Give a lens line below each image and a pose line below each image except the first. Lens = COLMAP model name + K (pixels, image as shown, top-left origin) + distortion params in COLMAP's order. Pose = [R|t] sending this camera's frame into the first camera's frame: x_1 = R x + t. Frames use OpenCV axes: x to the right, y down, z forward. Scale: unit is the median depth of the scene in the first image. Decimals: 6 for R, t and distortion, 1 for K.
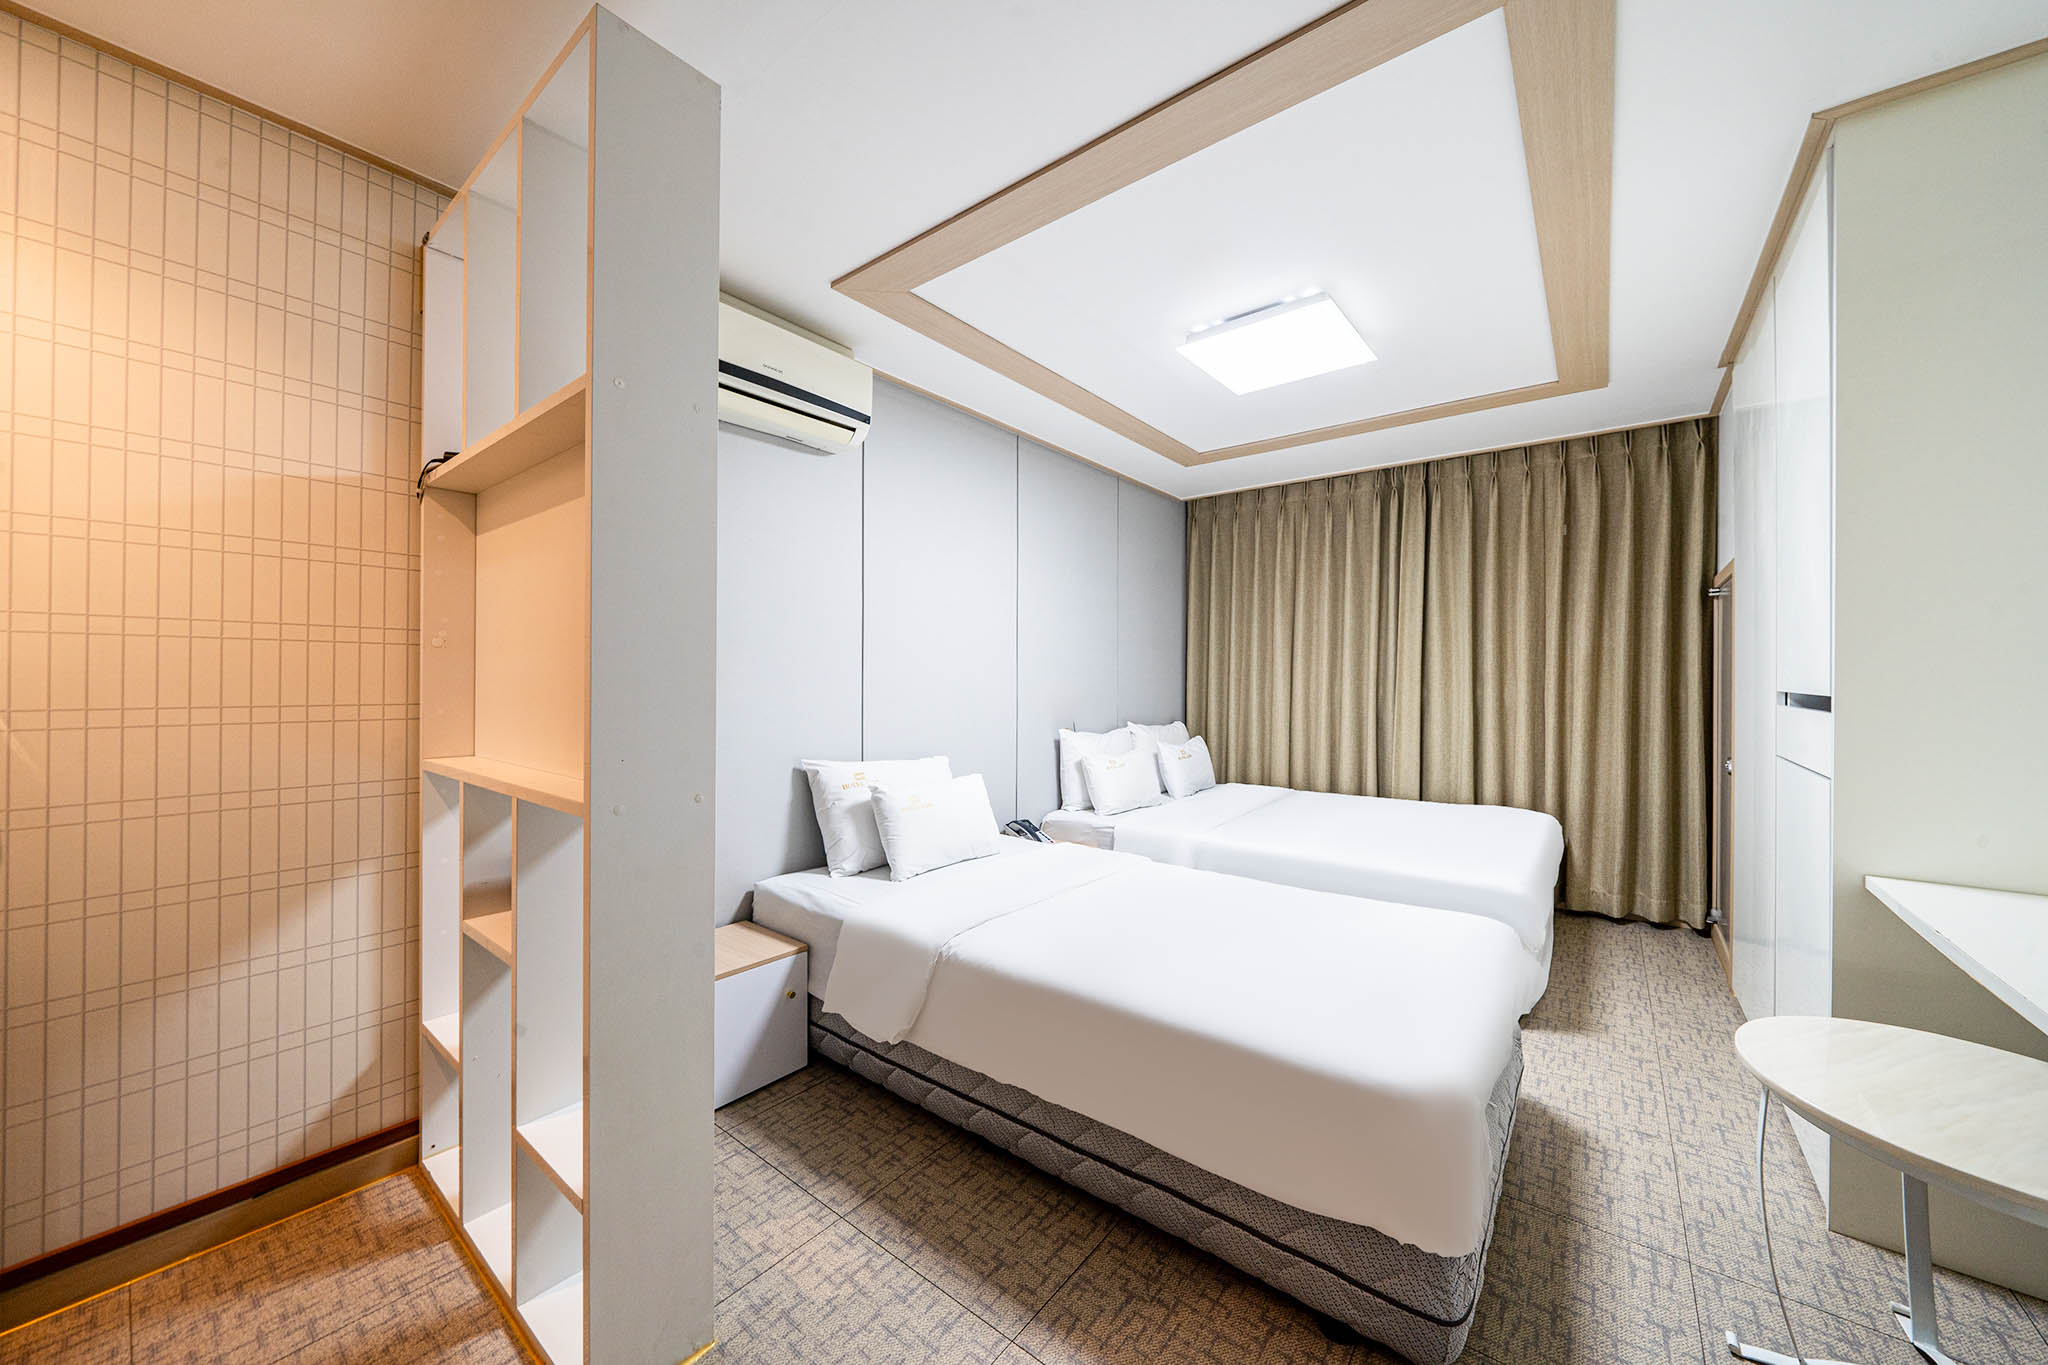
lens RADIAL K [[731.8, 0, 1024.0], [0, 731.8, 682.5], [0, 0, 1]] dist [0.000069, 0.000000]
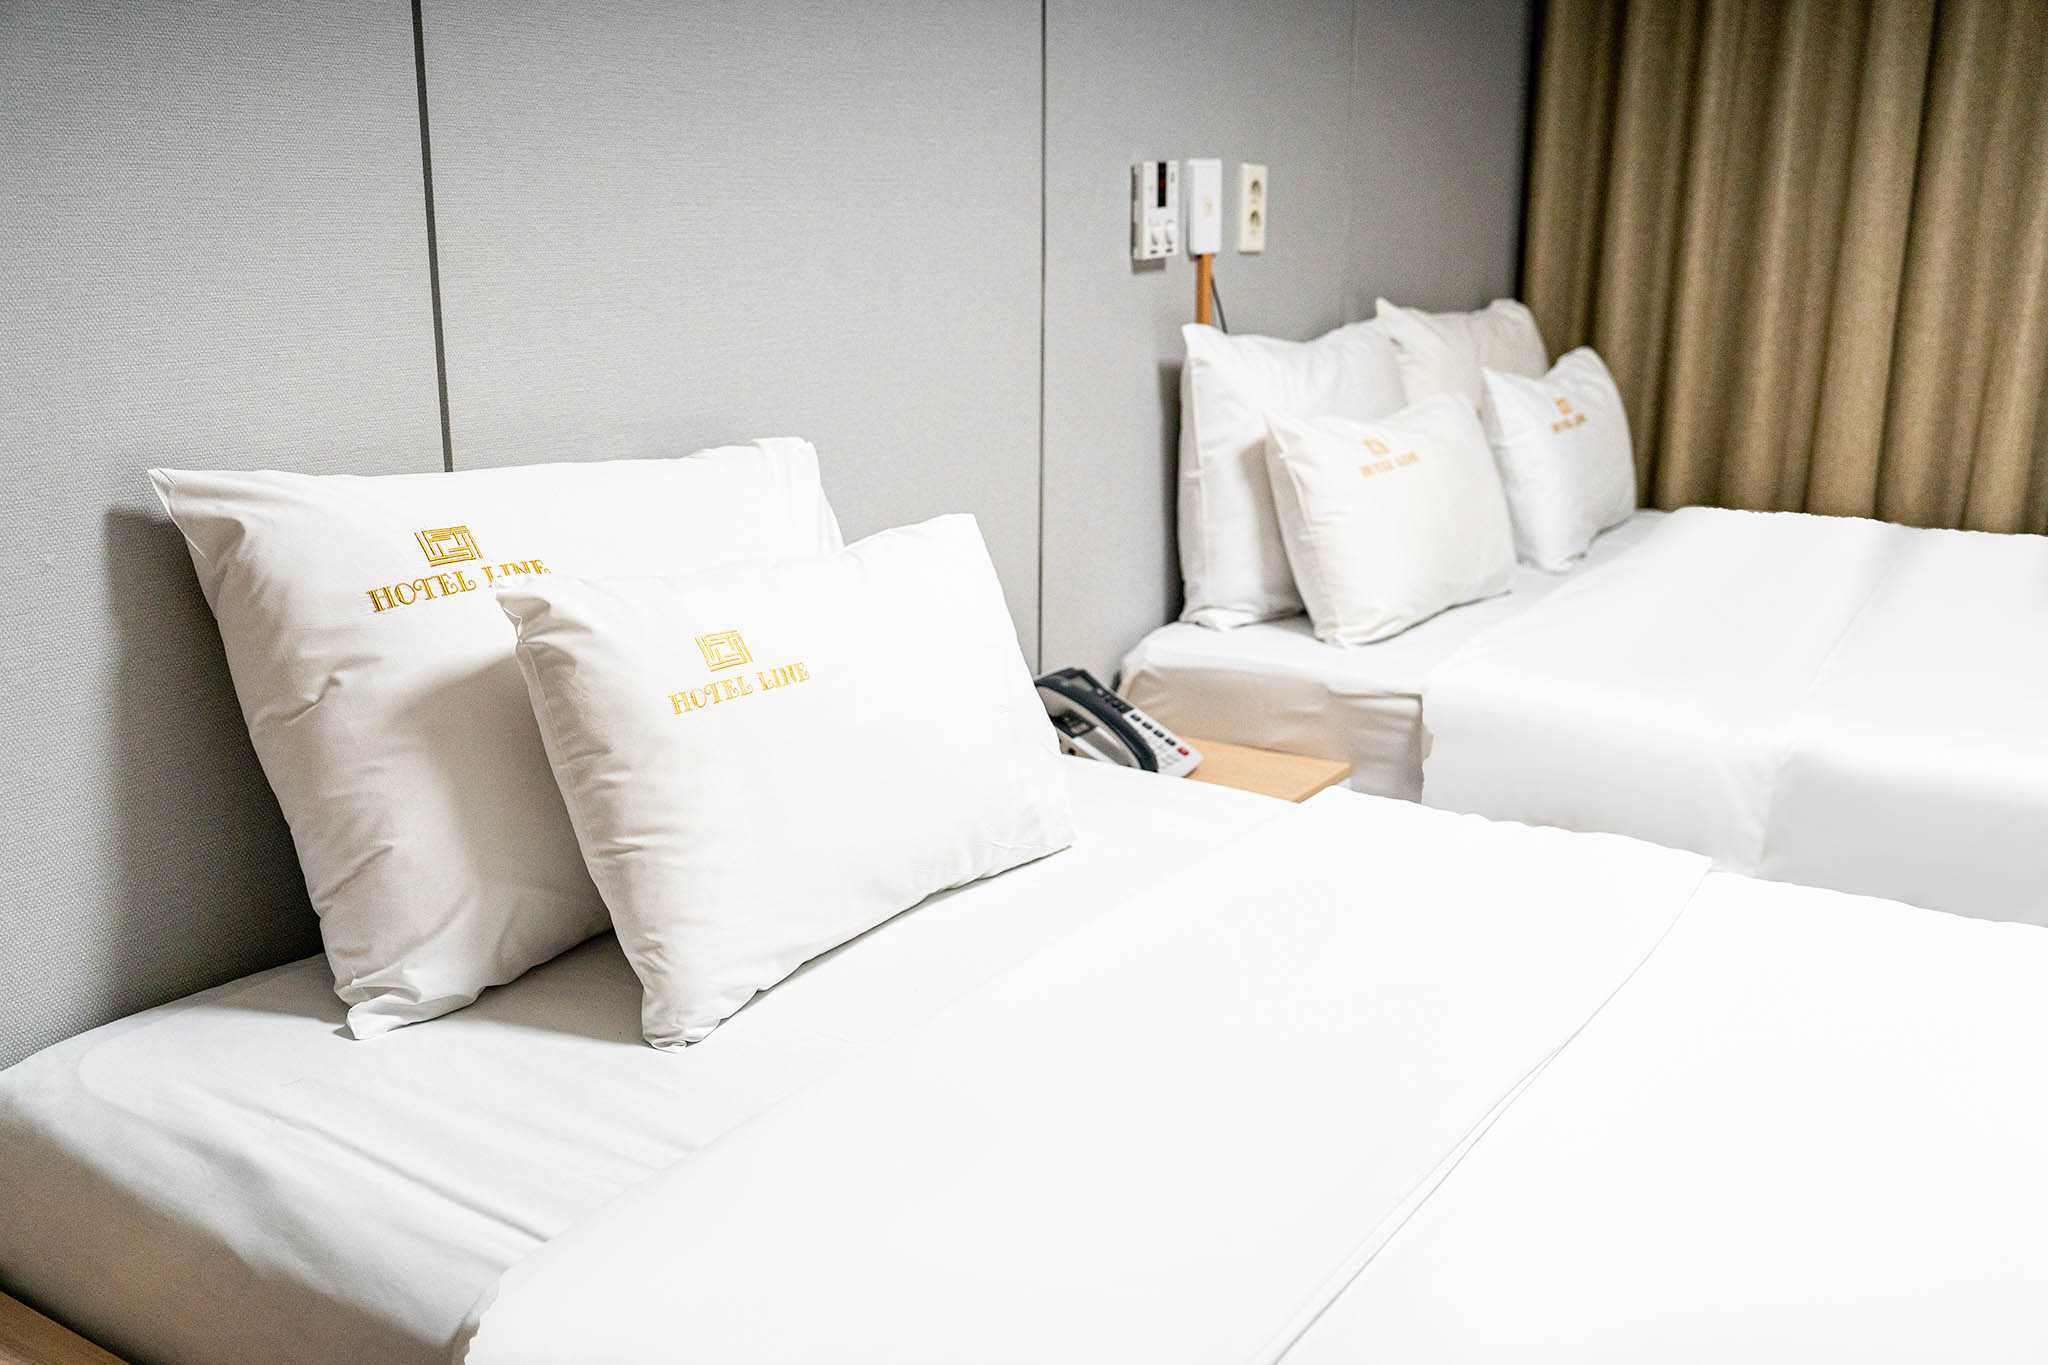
lens RADIAL K [[1881.9, 0, 1024.0], [0, 1881.9, 682.5], [0, 0, 1]] dist [0.011205, 0.005805]
pose [[0.993986, -0.025520, 0.106493, -0.103148], [-0.000830, 0.970684, 0.240357, 0.031739], [-0.109505, -0.239000, 0.964825, 0.391481]]
